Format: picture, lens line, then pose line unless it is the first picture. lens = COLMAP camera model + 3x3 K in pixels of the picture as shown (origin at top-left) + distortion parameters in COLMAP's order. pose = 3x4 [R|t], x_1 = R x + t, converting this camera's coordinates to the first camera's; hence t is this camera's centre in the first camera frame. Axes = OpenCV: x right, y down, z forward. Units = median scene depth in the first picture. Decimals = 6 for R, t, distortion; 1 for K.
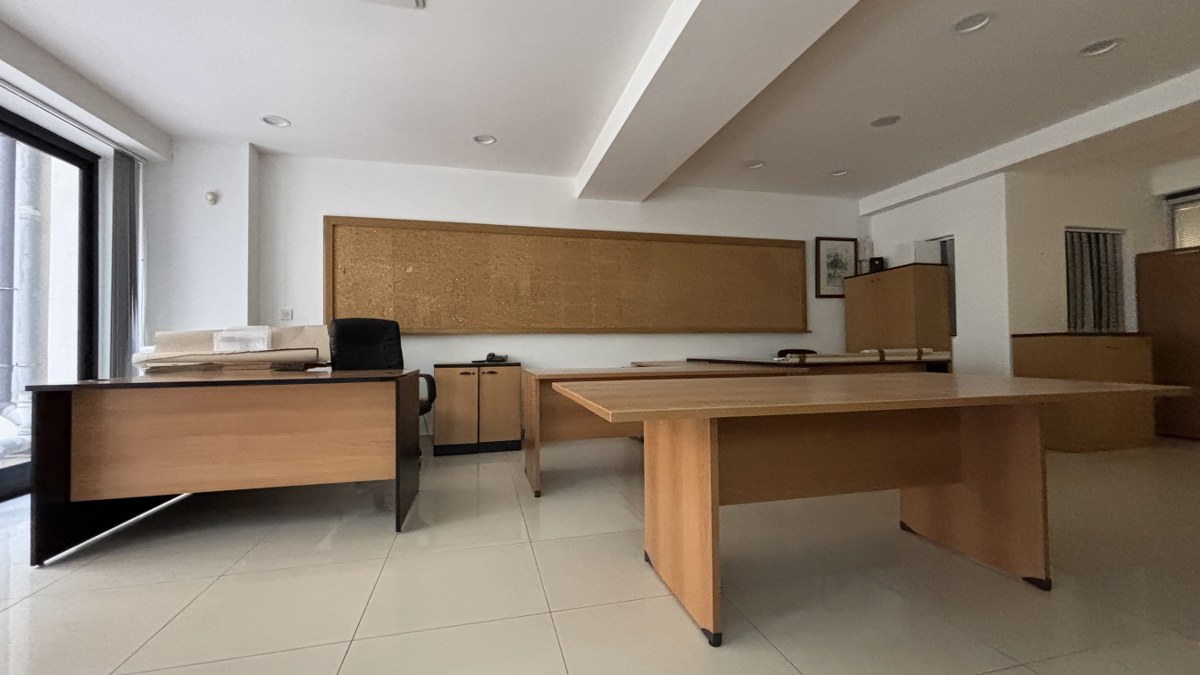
lens RADIAL K [[487.1, 0, 600.0], [0, 487.1, 337.5], [0, 0, 1]] dist [0.003240, 0.000609]
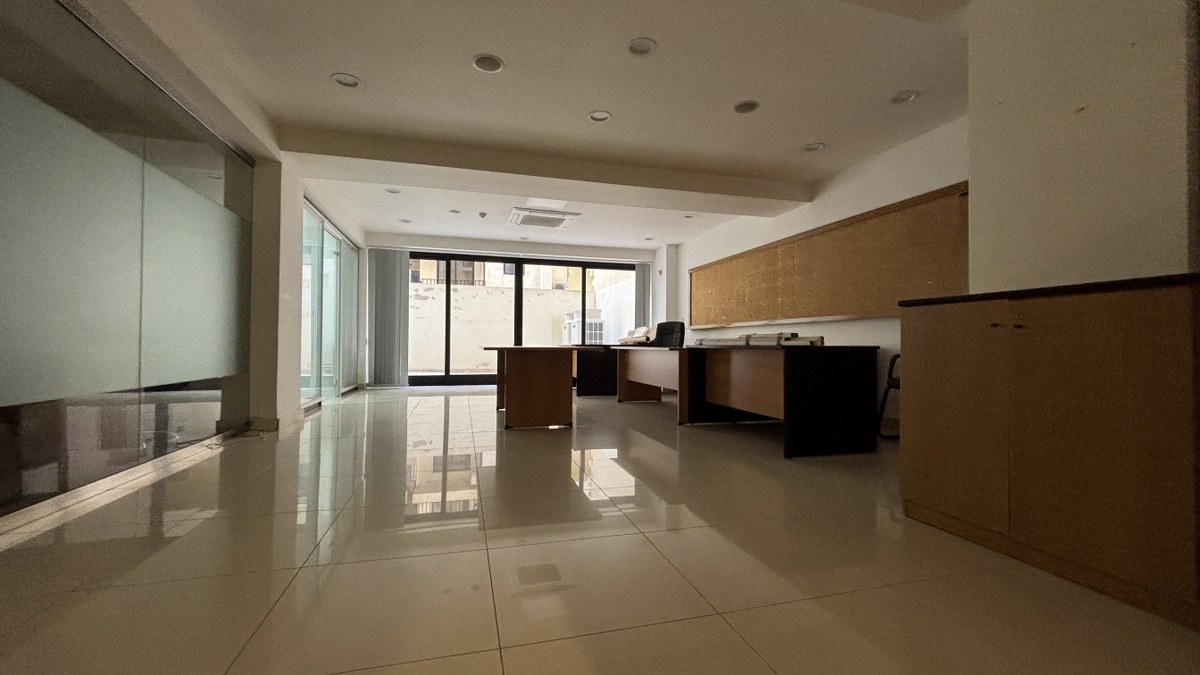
lens RADIAL K [[487.1, 0, 600.0], [0, 487.1, 337.5], [0, 0, 1]] dist [0.003240, 0.000609]
pose [[0.033517, 0.005796, -0.999421, 1.582888], [0.038741, 0.999224, 0.007094, 0.009915], [0.998687, -0.038956, 0.033267, 0.611210]]
